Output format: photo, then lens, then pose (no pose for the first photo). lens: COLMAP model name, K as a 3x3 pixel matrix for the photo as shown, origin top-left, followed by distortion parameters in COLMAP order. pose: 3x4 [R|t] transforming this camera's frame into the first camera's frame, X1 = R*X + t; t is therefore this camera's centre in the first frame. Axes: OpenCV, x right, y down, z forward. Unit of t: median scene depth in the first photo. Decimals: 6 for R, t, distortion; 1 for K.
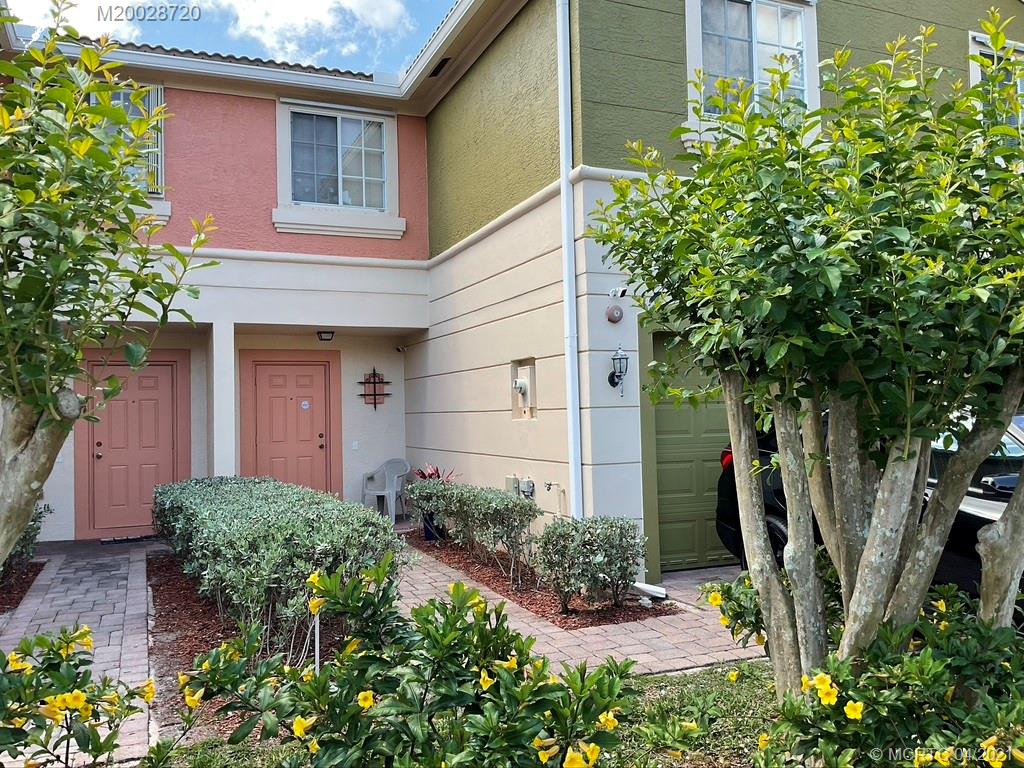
lens RADIAL K [[866.9, 0, 514.5], [0, 866.9, 390.5], [0, 0, 1]] dist [0.002396, -0.014320]
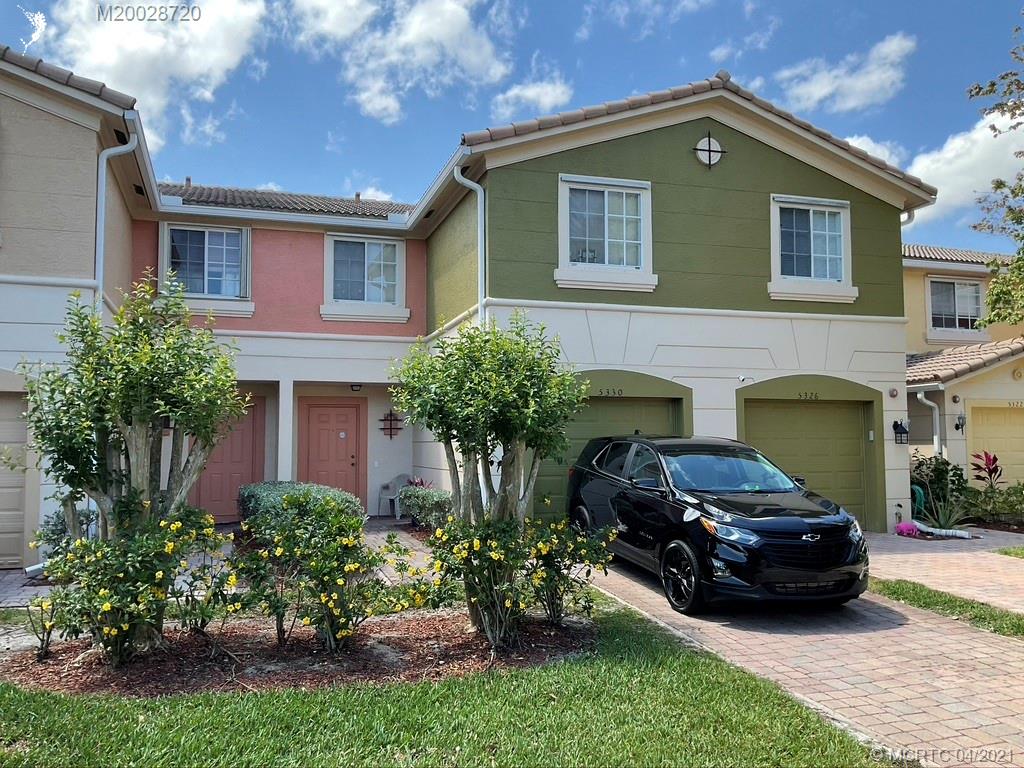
lens RADIAL K [[866.9, 0, 511.7], [0, 866.9, 379.6], [0, 0, 1]] dist [0.002396, -0.014320]
pose [[0.995389, 0.009912, -0.095409, 0.194557], [-0.014201, 0.998914, -0.044379, -0.017123], [0.094865, 0.045530, 0.994448, -0.455379]]
